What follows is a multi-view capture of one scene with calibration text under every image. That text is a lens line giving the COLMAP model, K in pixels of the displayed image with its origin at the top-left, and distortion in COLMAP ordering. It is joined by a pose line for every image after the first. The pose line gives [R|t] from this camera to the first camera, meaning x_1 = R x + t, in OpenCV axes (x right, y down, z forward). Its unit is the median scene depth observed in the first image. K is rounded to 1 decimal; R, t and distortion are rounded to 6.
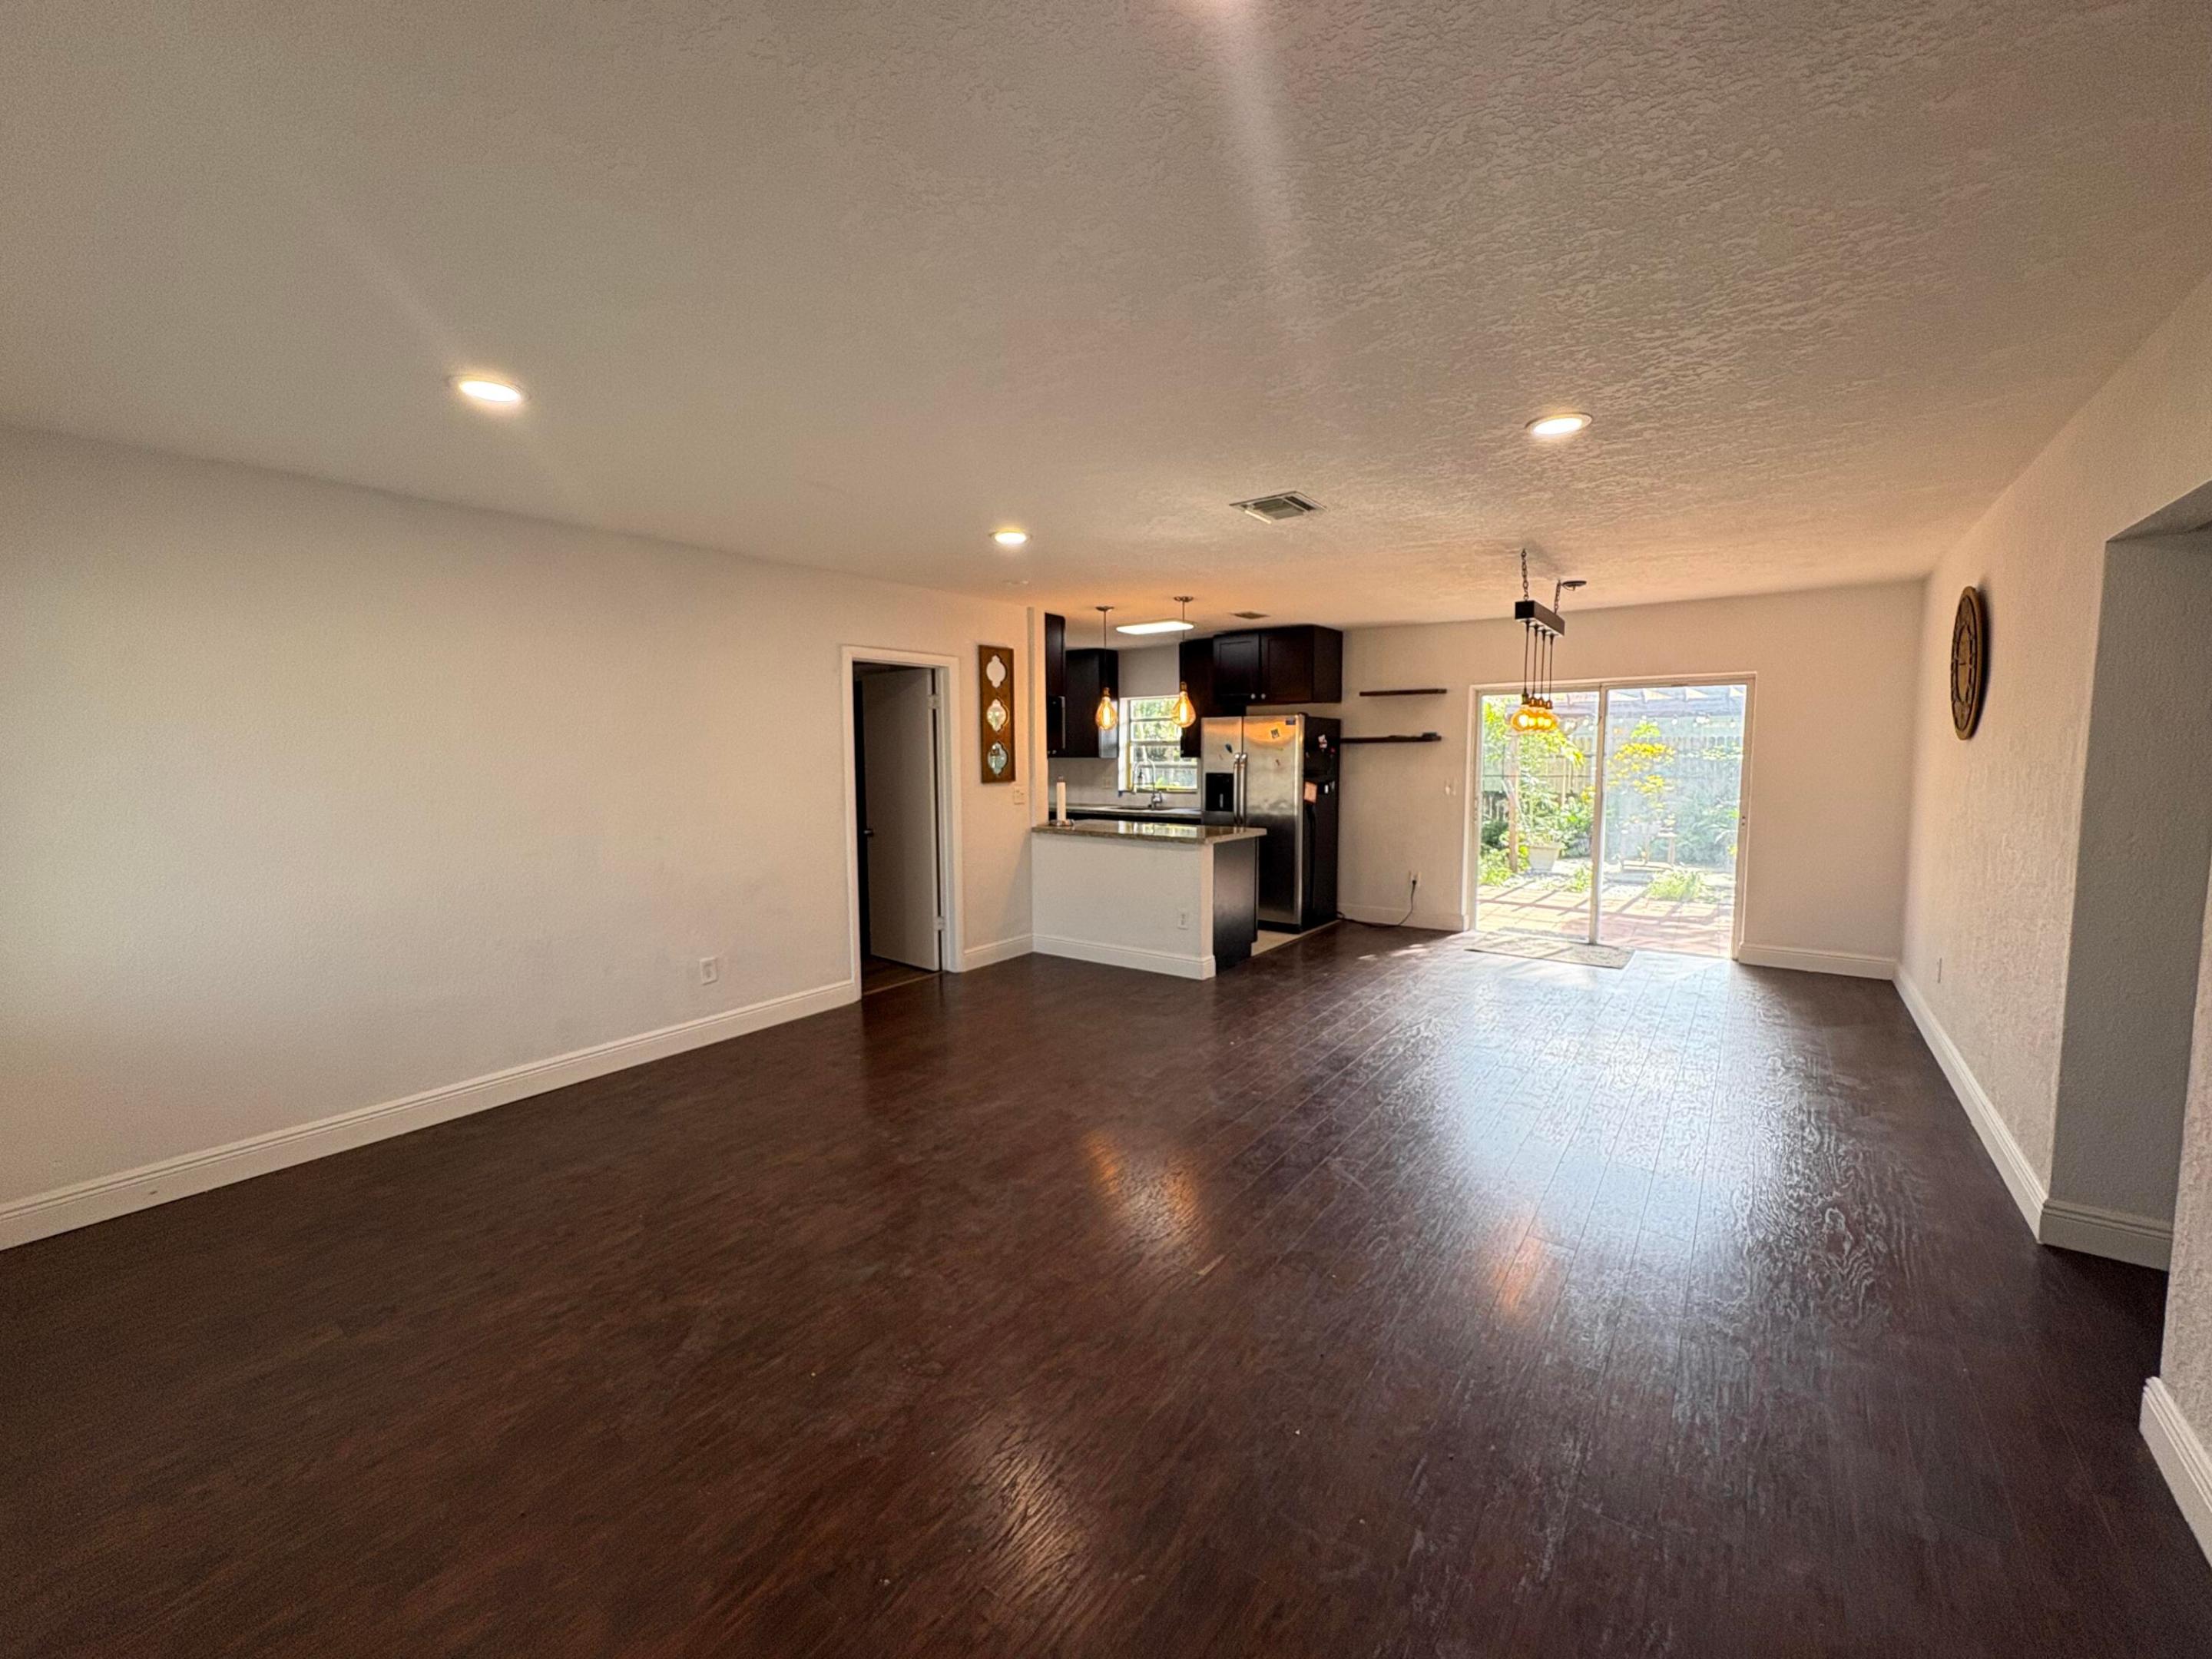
lens RADIAL K [[892.5, 0, 1106.4], [0, 892.5, 825.8], [0, 0, 1]] dist [0.000172, 0.000652]
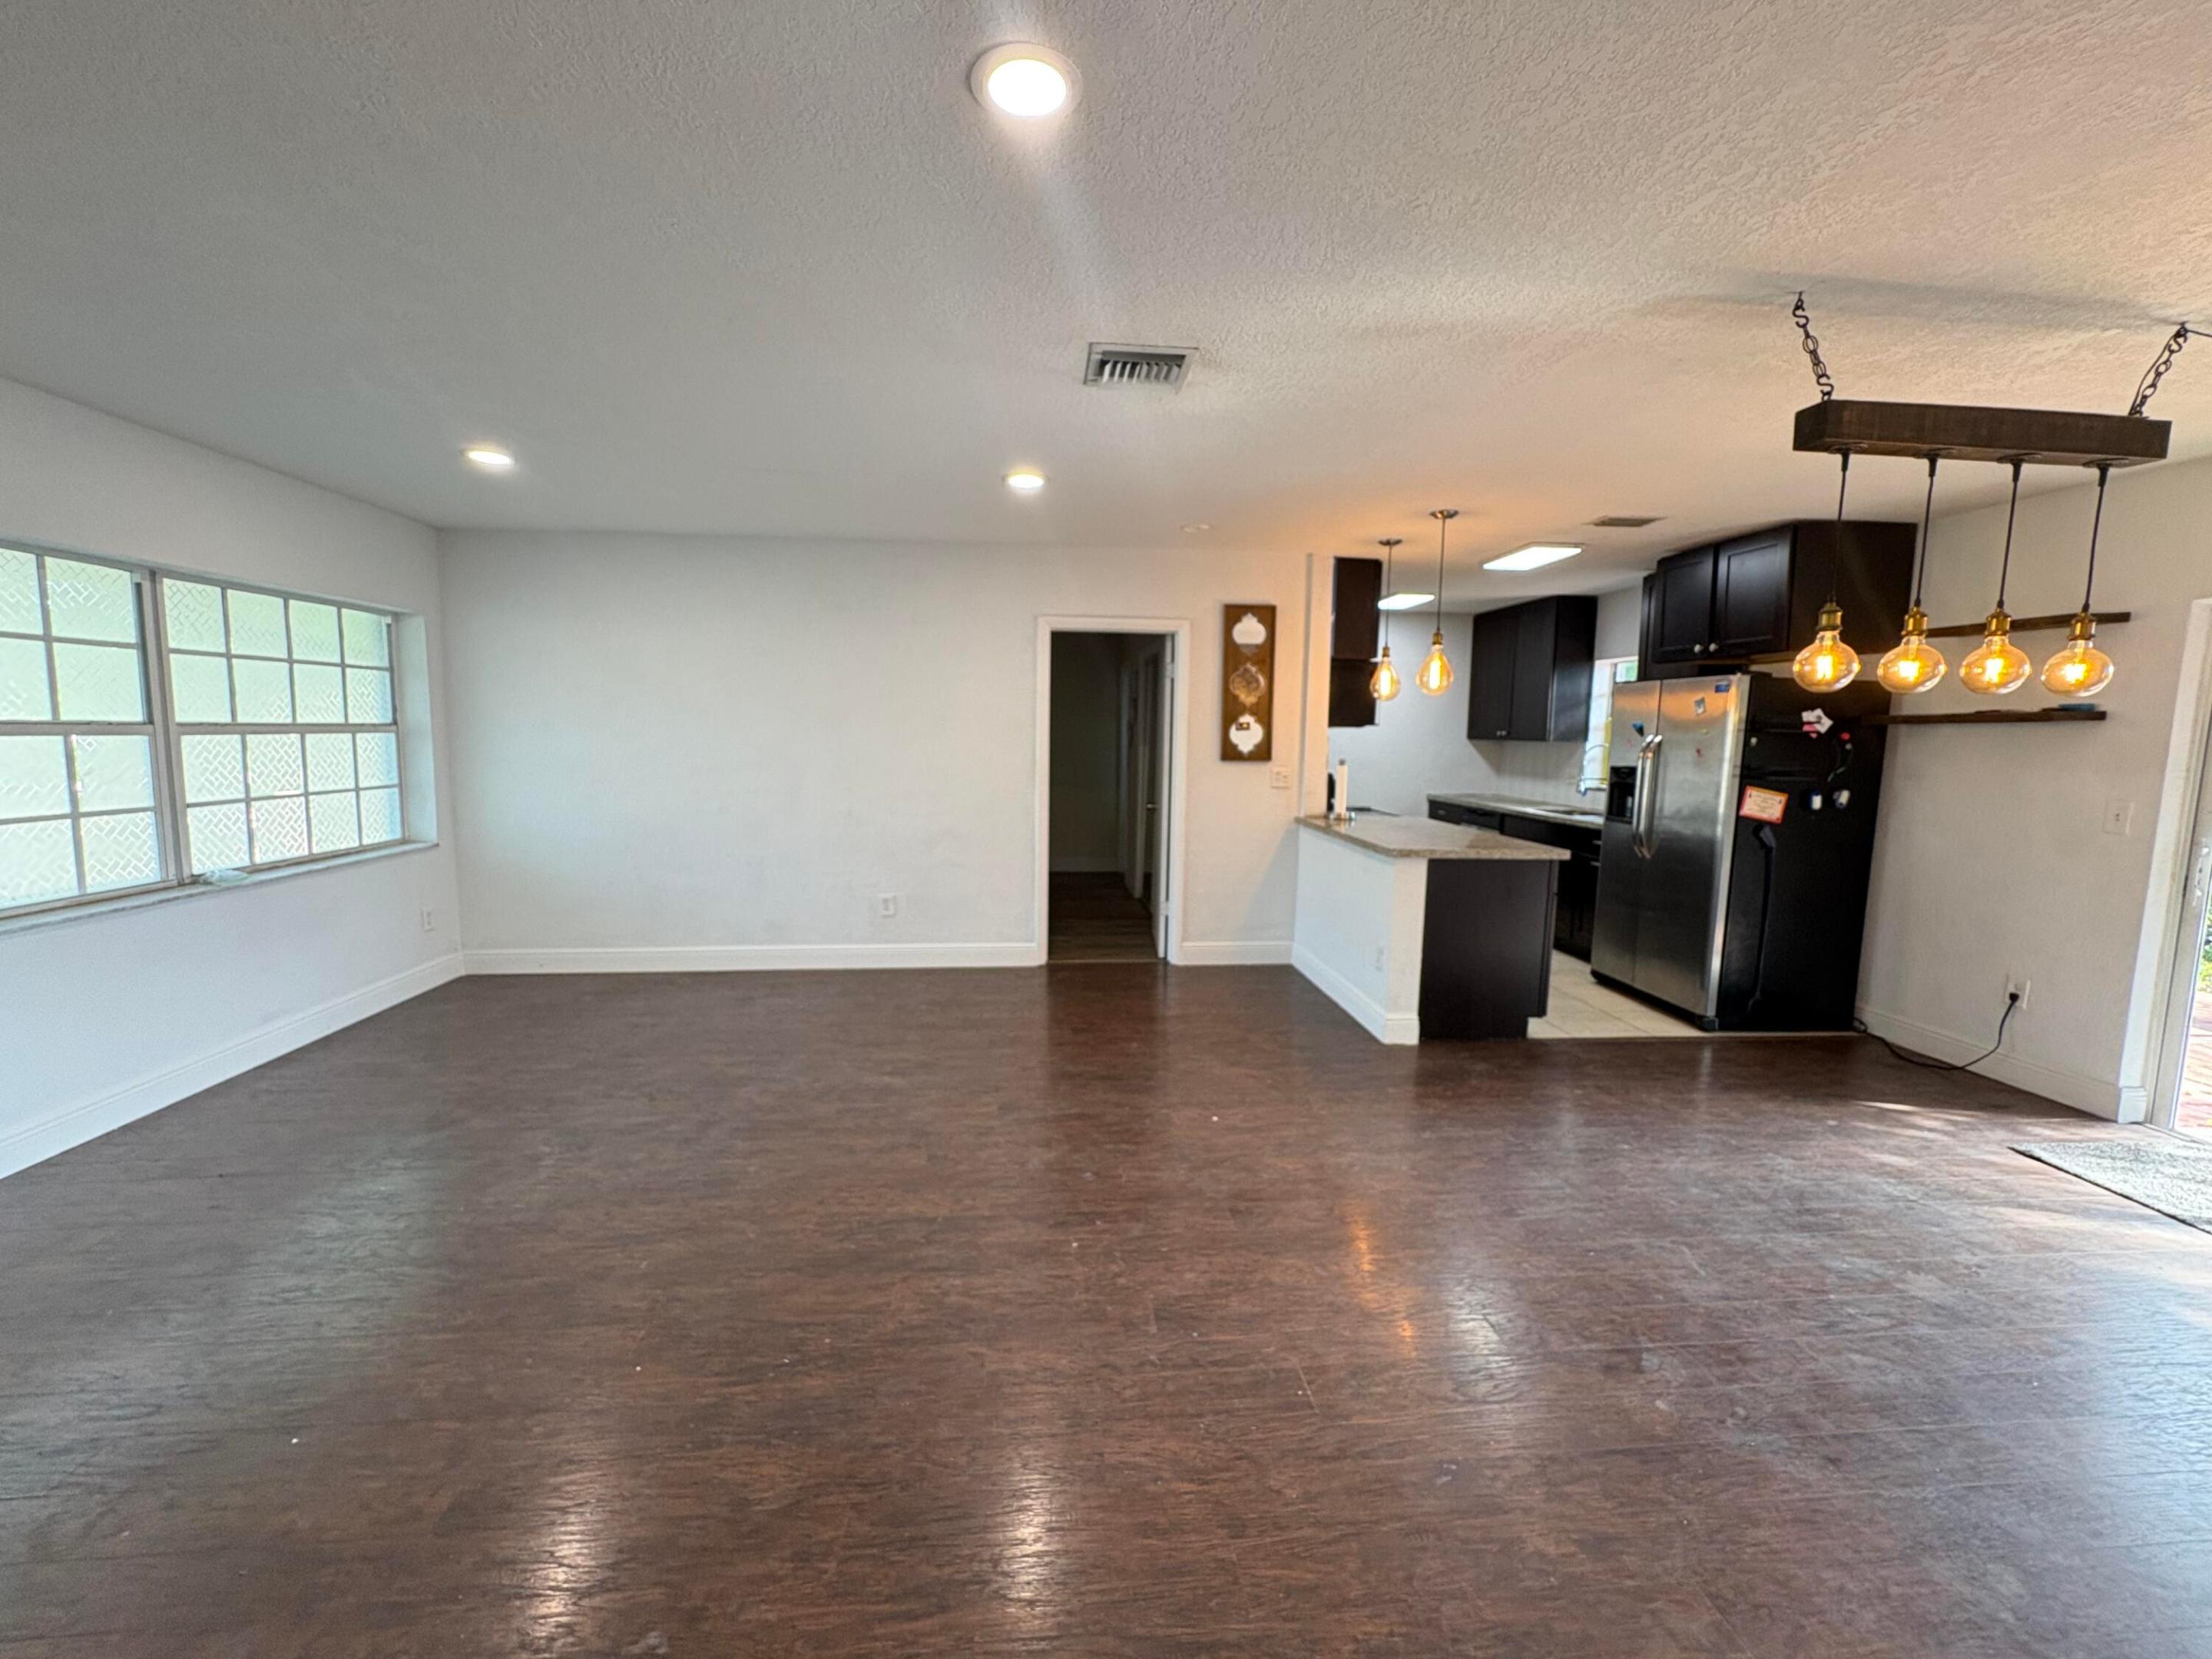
lens RADIAL K [[892.5, 0, 1120.5], [0, 892.5, 830.1], [0, 0, 1]] dist [0.000172, 0.000652]
pose [[0.662877, 0.101517, -0.741814, 0.453379], [-0.084354, 0.994583, 0.060731, -0.023939], [0.743961, 0.022318, 0.667850, 0.327376]]
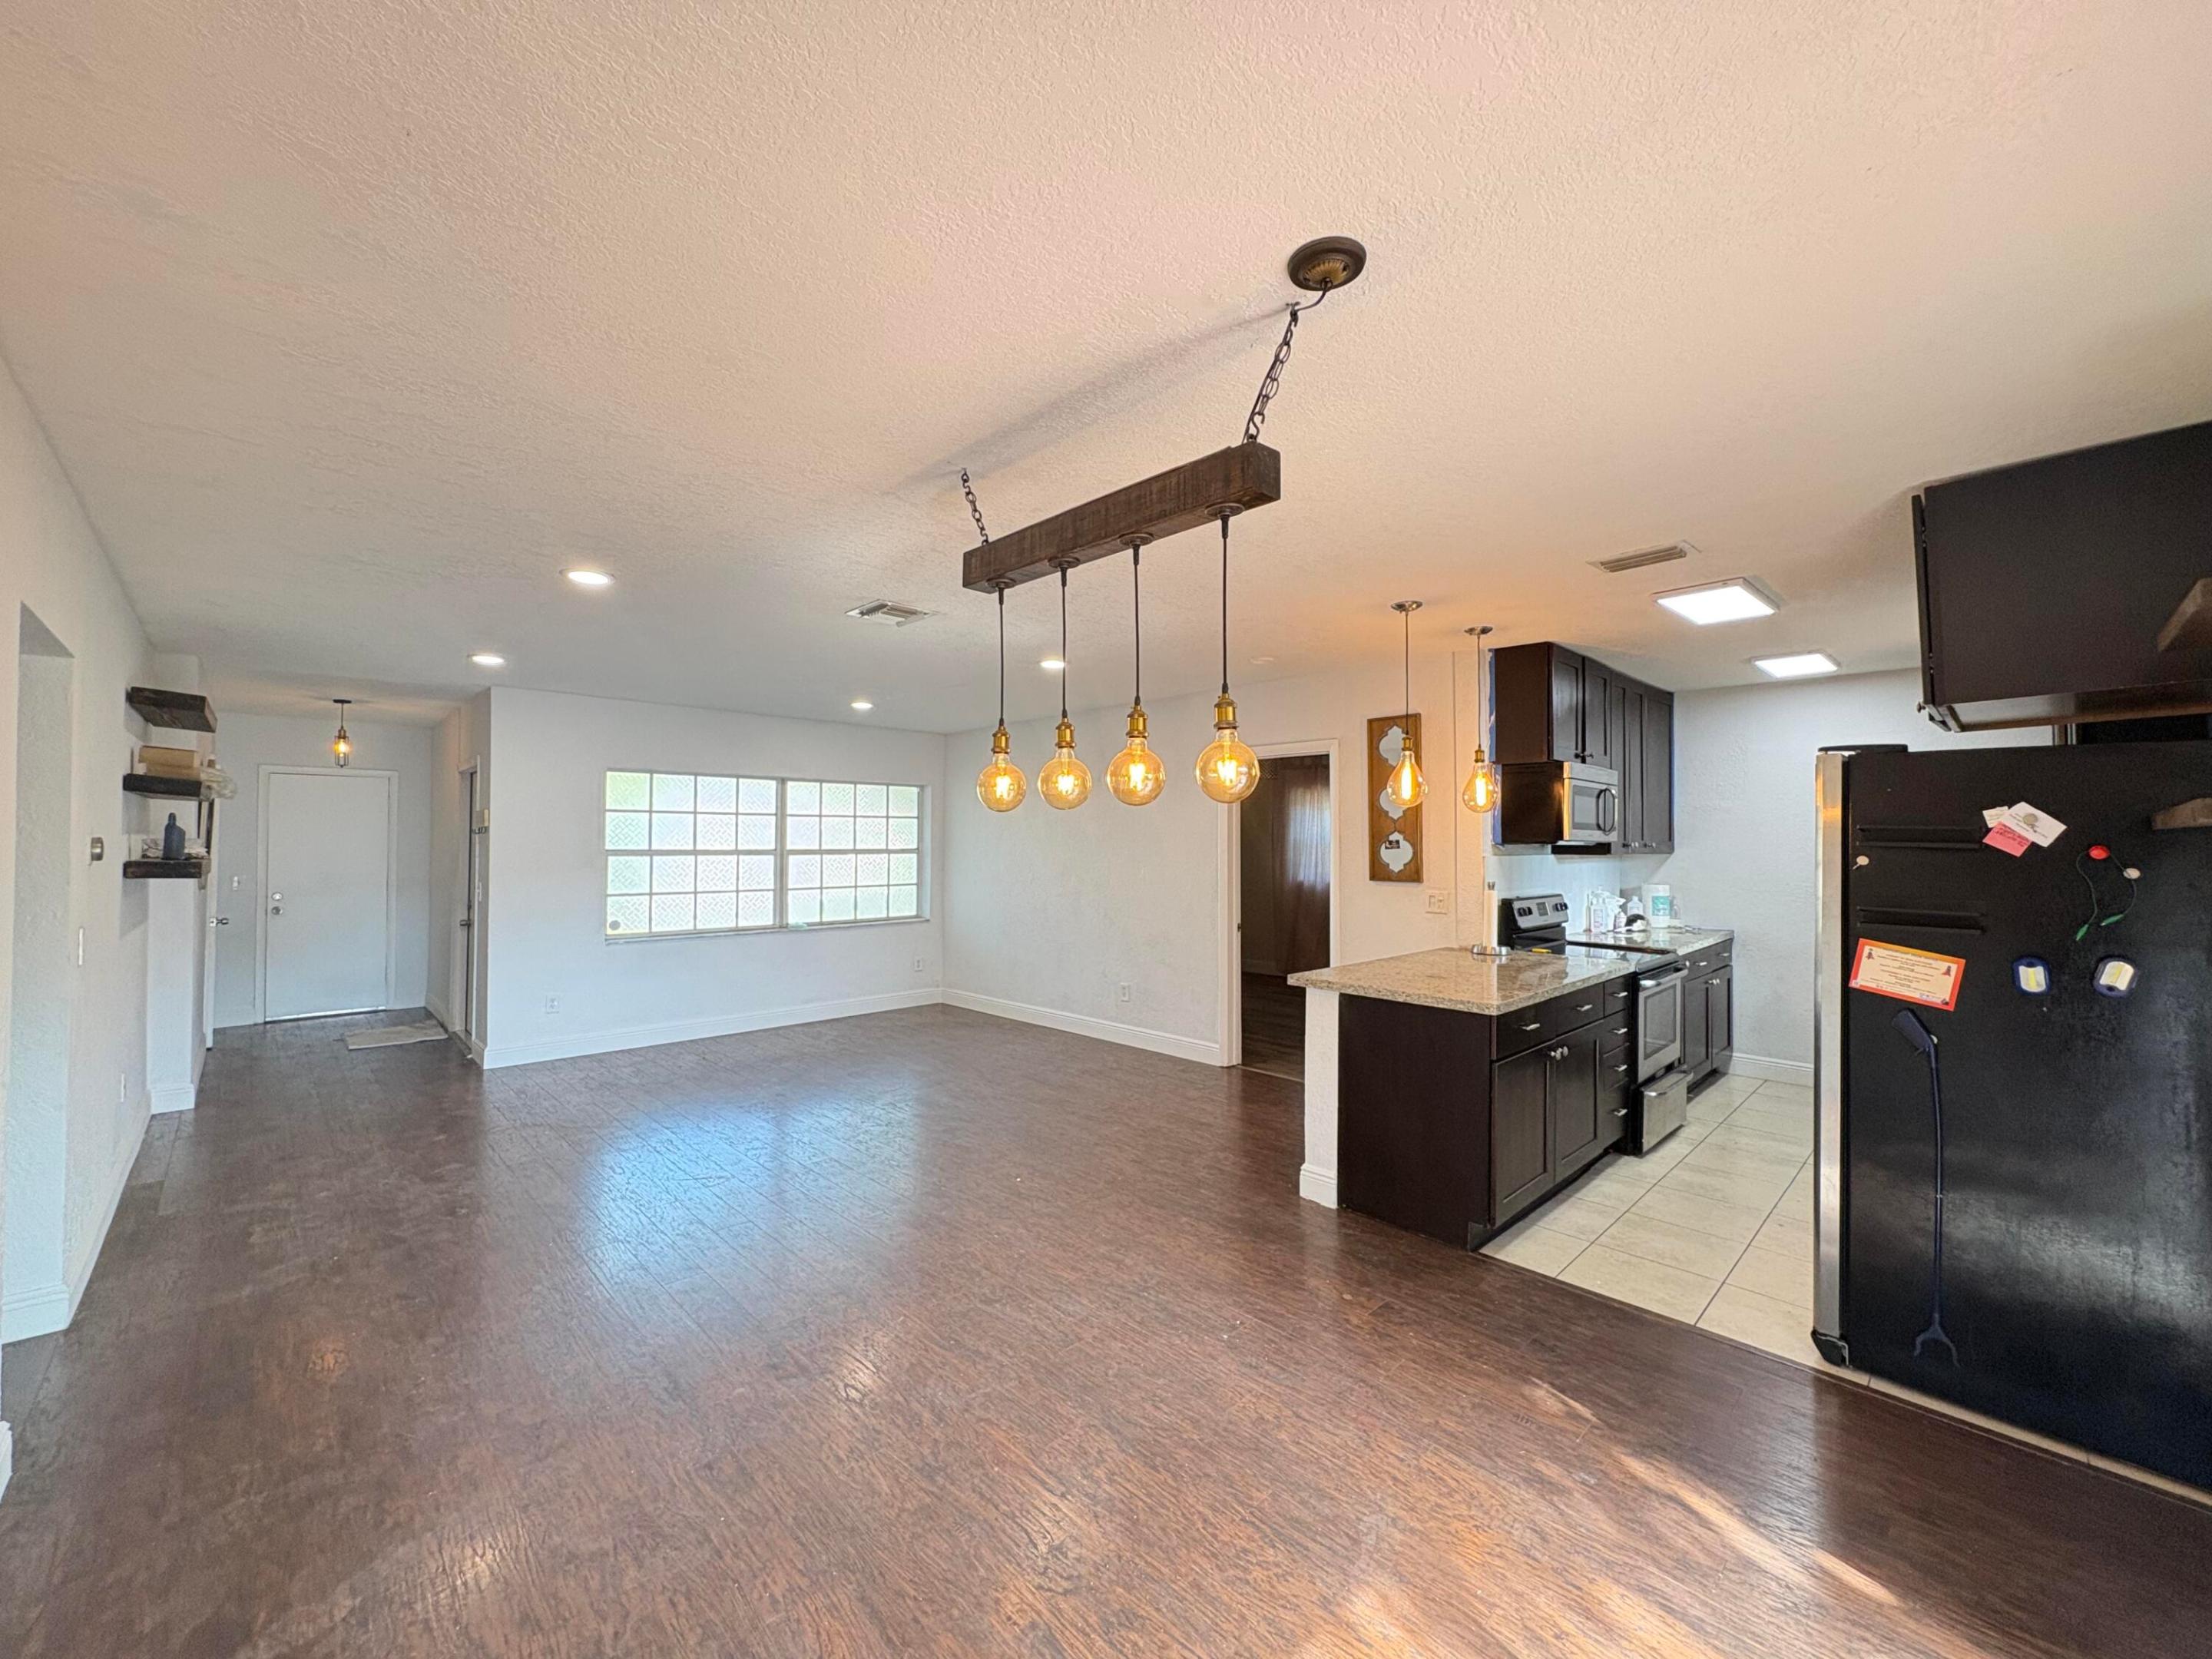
lens RADIAL K [[892.5, 0, 1107.7], [0, 892.5, 835.8], [0, 0, 1]] dist [0.000172, 0.000652]
pose [[-0.173659, 0.002260, -0.984803, 0.719928], [-0.084865, 0.996243, 0.017251, -0.081708], [0.981142, 0.086571, -0.172815, 0.882222]]
